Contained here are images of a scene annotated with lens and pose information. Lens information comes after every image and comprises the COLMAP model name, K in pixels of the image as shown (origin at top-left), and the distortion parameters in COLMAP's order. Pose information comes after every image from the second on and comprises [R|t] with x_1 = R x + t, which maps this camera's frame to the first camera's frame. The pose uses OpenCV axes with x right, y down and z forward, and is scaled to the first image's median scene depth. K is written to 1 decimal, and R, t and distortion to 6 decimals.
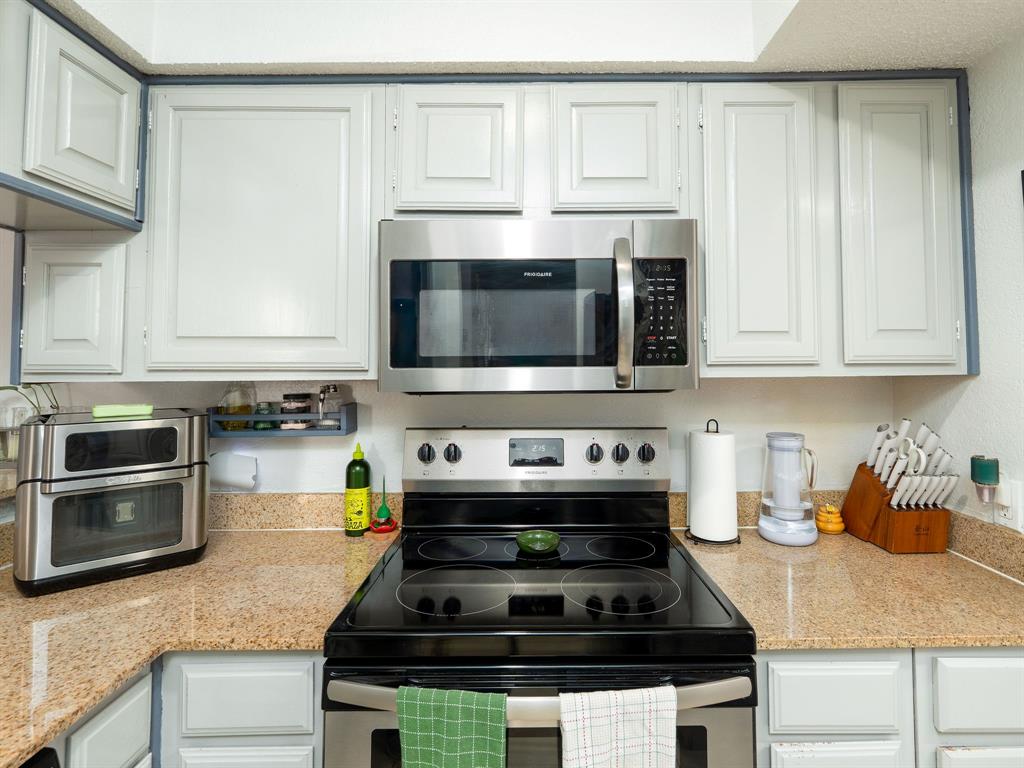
lens RADIAL K [[513.2, 0, 521.7], [0, 513.2, 336.8], [0, 0, 1]] dist [-0.002088, -0.000426]
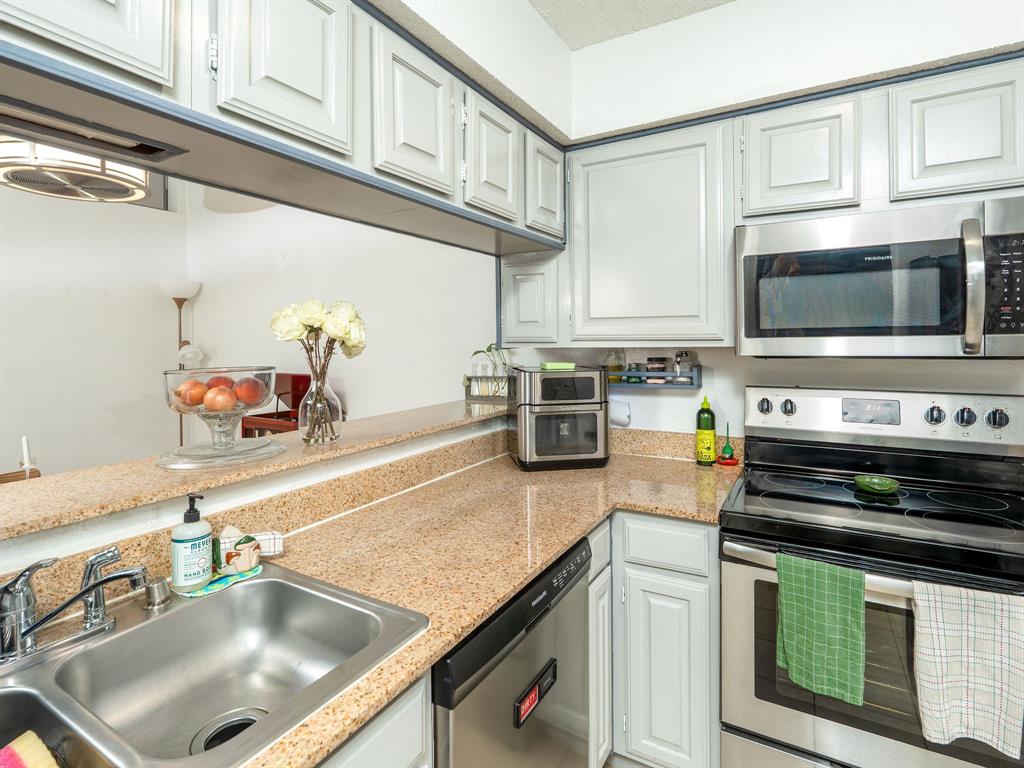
lens RADIAL K [[513.2, 0, 521.7], [0, 513.2, 336.8], [0, 0, 1]] dist [-0.002088, -0.000426]
pose [[0.874715, -0.006735, -0.484591, -0.111466], [0.032226, 0.998499, 0.044293, -0.018155], [0.483566, -0.054361, 0.873618, -0.419287]]
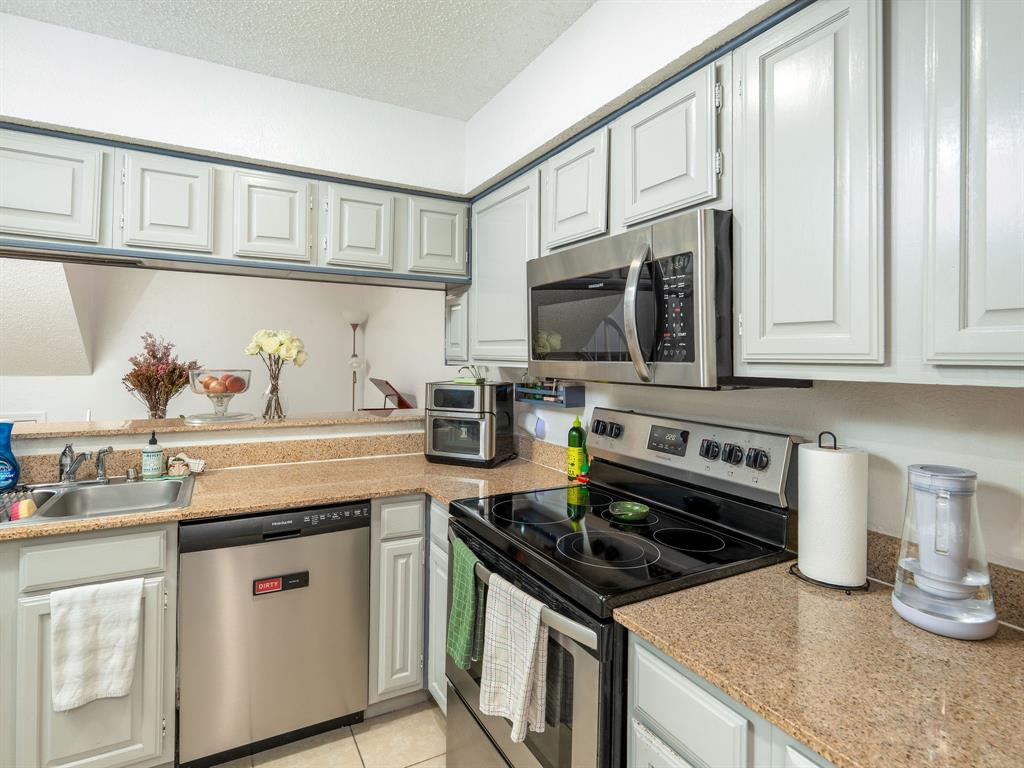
lens RADIAL K [[528.7, 0, 509.5], [0, 528.7, 344.9], [0, 0, 1]] dist [-0.004049, -0.000793]
pose [[0.475693, -0.008614, -0.879569, 0.997301], [0.033001, 0.999423, 0.008060, 0.002587], [0.878992, -0.032861, 0.475703, 0.207276]]
